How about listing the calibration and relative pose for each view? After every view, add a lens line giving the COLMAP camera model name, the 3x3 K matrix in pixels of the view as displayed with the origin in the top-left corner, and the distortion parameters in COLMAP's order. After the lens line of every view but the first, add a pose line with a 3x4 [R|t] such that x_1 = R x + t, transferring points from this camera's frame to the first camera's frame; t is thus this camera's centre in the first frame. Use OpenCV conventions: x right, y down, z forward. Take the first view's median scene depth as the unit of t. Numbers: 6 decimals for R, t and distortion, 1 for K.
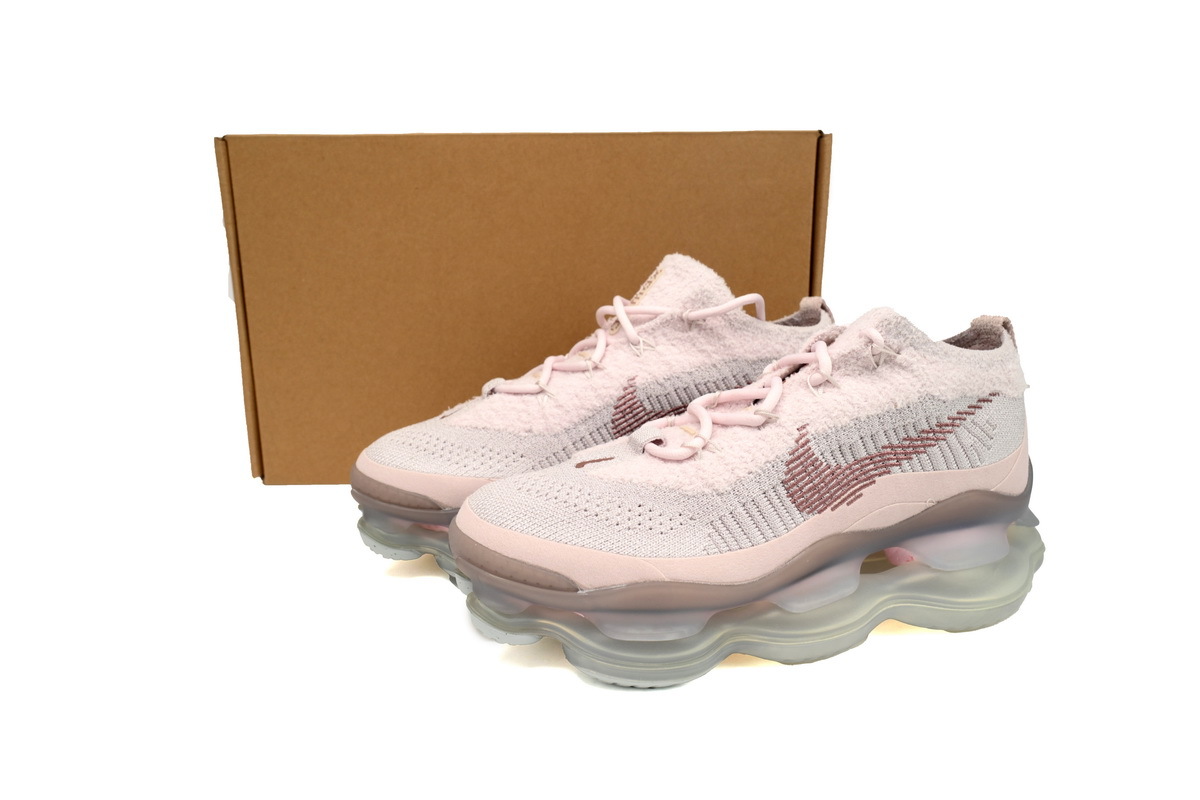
lens RADIAL K [[935.8, 0, 600.0], [0, 935.8, 400.0], [0, 0, 1]] dist [0.003891, 0.000333]
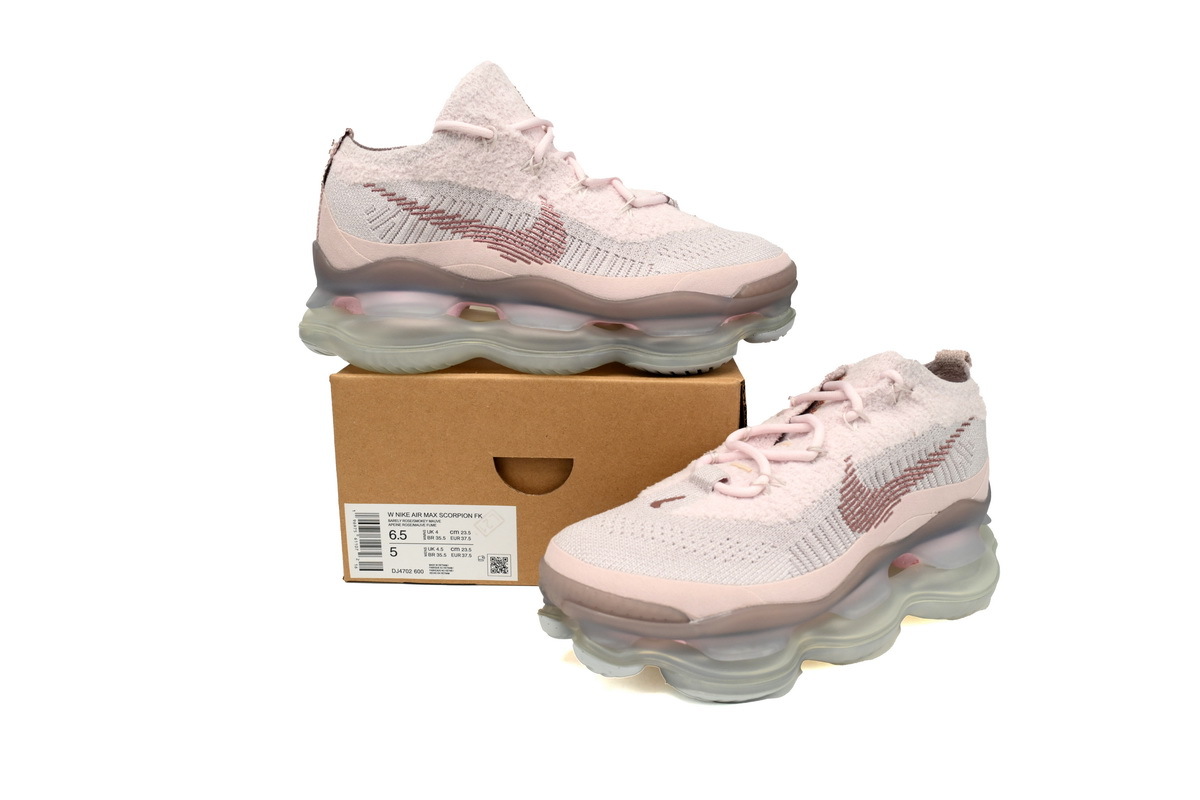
lens RADIAL K [[935.8, 0, 600.0], [0, 935.8, 400.0], [0, 0, 1]] dist [0.003891, 0.000333]
pose [[0.966706, -0.050026, 0.250953, -0.364850], [0.050769, 0.998704, 0.003515, -0.062544], [-0.250803, 0.009343, 0.967993, -0.045466]]
